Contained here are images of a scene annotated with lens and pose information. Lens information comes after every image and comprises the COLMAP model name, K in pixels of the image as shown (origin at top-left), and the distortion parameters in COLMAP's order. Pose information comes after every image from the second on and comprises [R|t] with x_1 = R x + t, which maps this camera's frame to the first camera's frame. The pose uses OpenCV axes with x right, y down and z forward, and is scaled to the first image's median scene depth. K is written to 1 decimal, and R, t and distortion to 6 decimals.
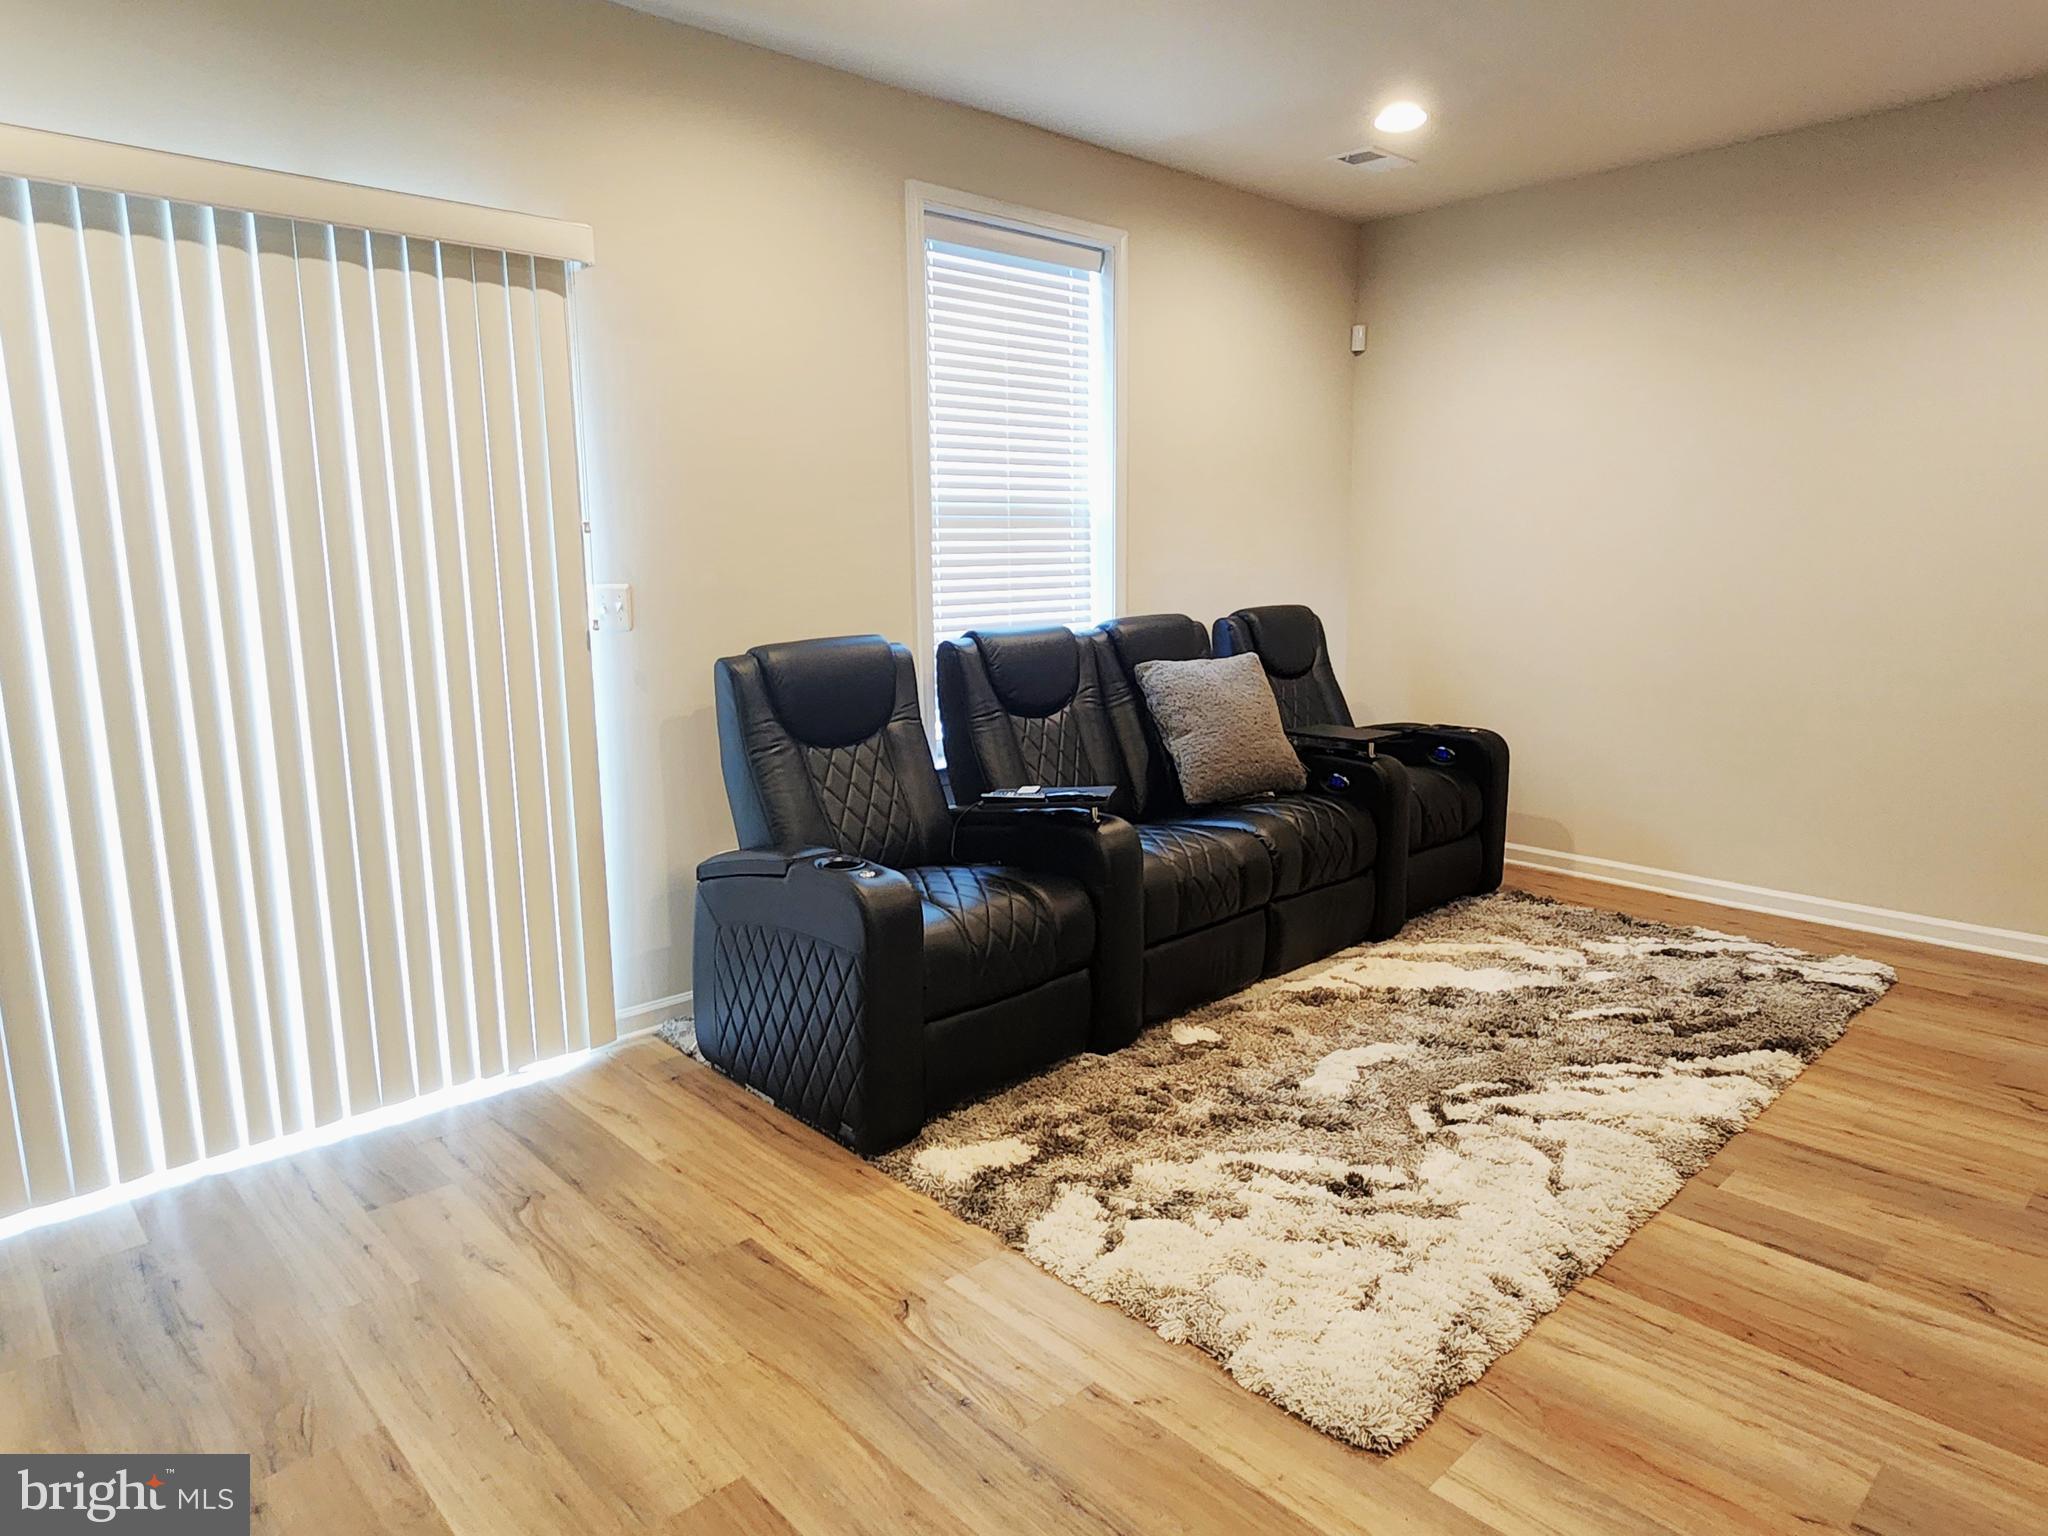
lens RADIAL K [[1248.8, 0, 1027.7], [0, 1248.8, 764.4], [0, 0, 1]] dist [-0.005415, 0.005187]
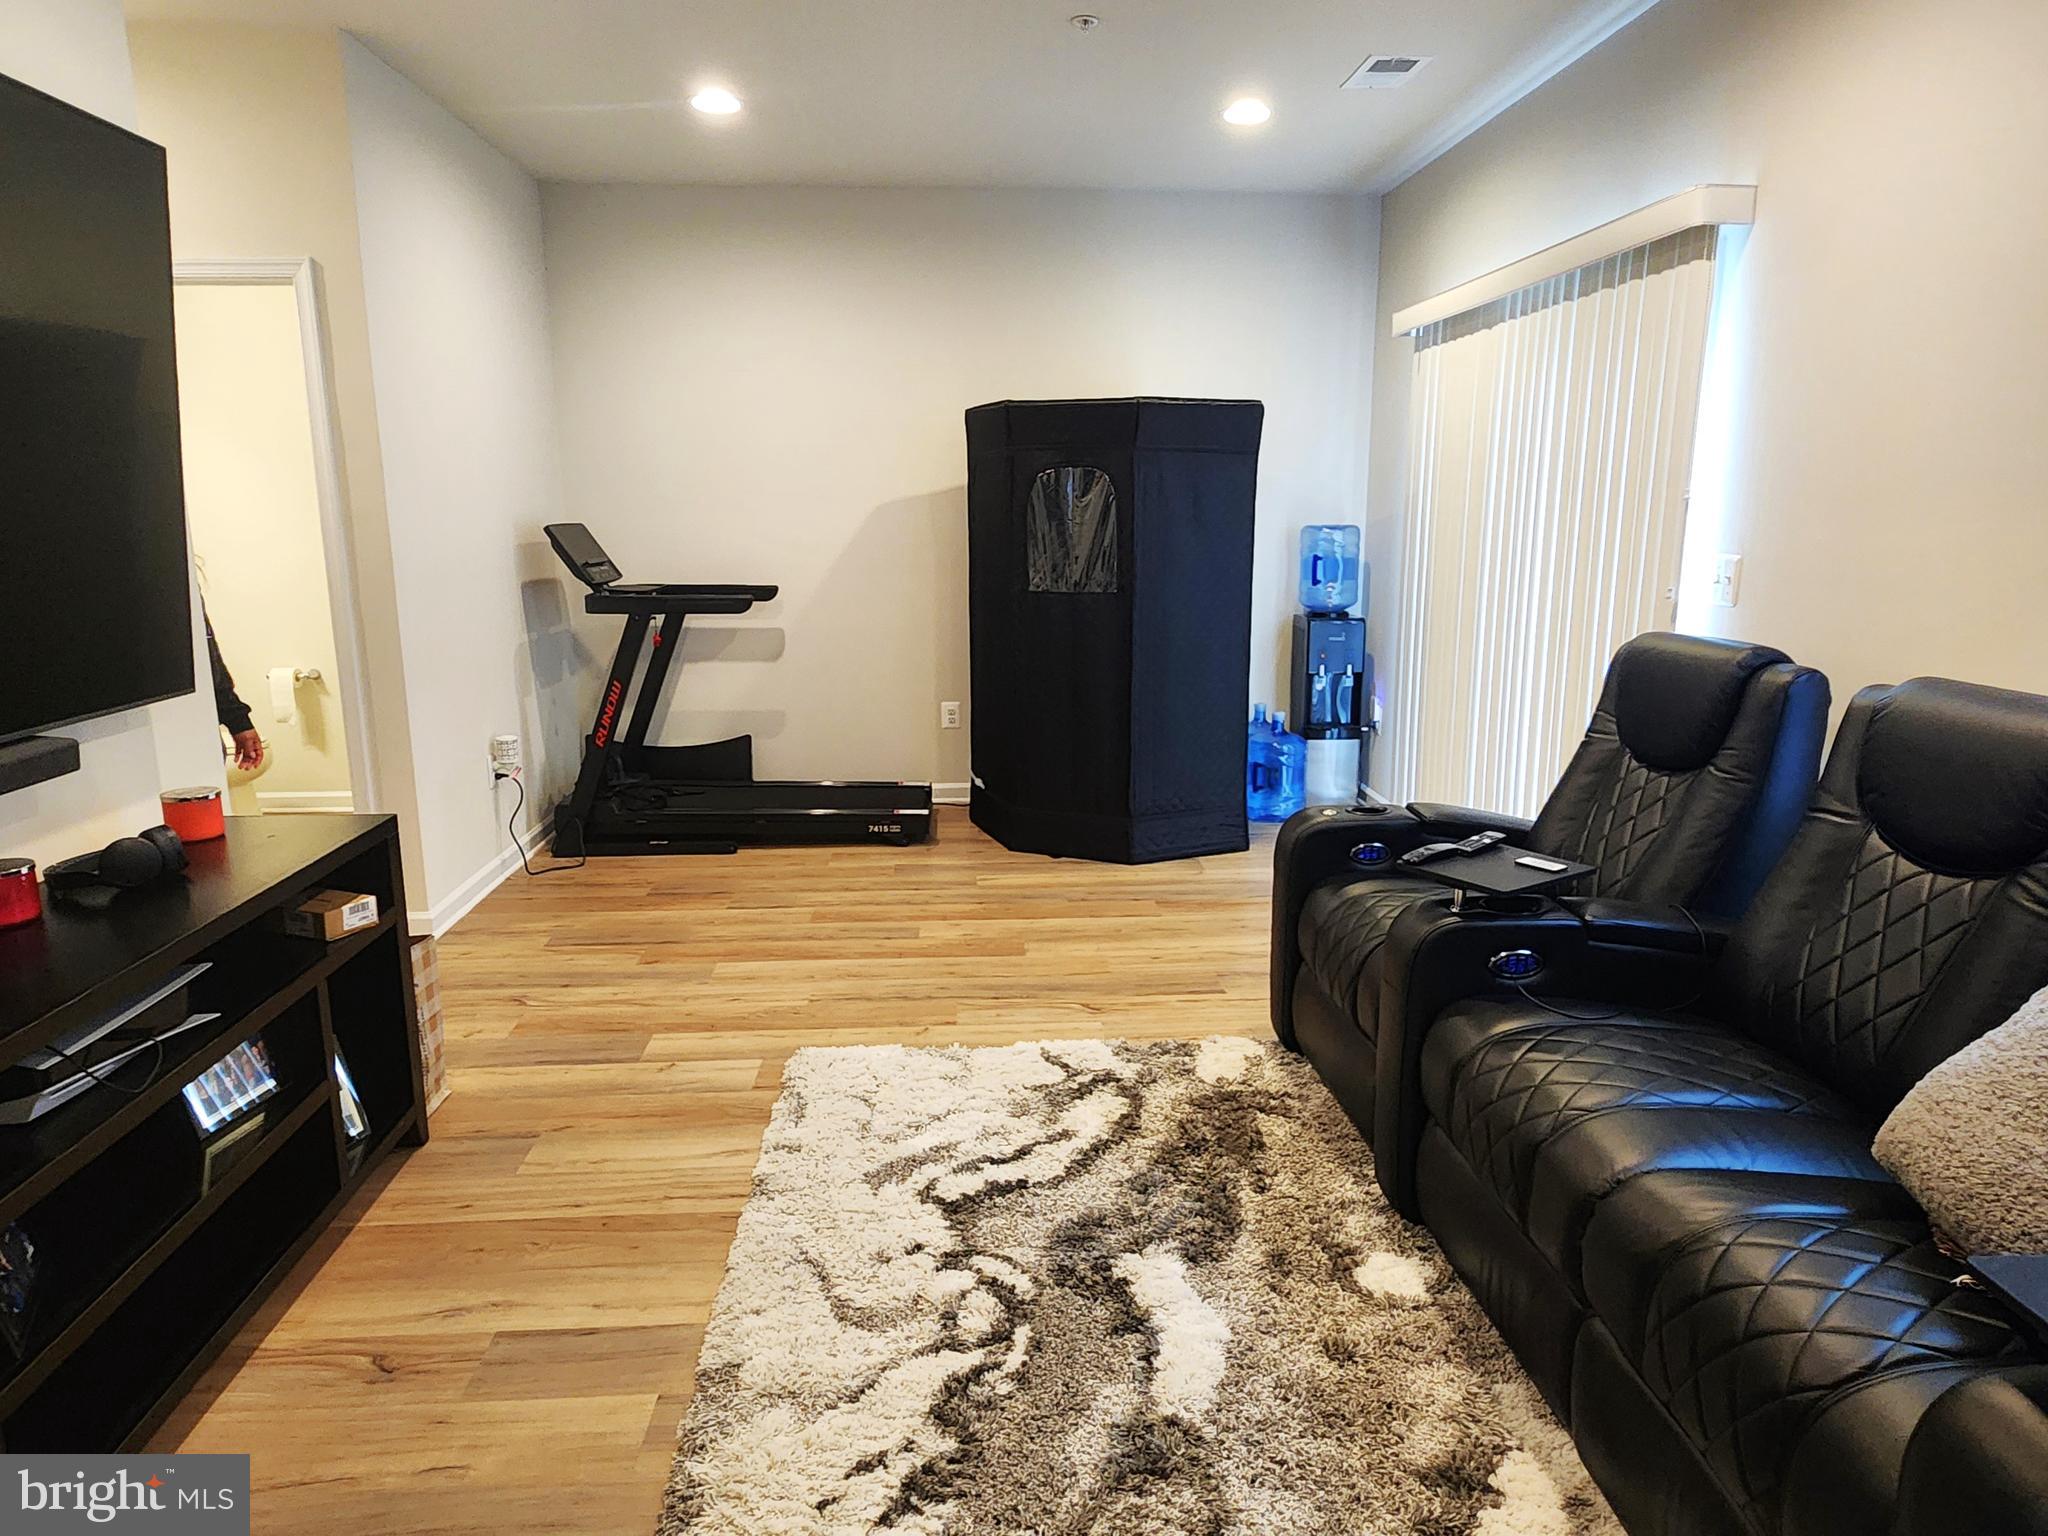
lens RADIAL K [[1248.8, 0, 1027.6], [0, 1248.8, 767.6], [0, 0, 1]] dist [-0.005415, 0.005187]
pose [[-0.638670, 0.167977, -0.750923, 0.698680], [-0.126038, 0.939865, 0.317440, -0.216073], [0.759089, 0.297384, -0.579092, 1.142592]]
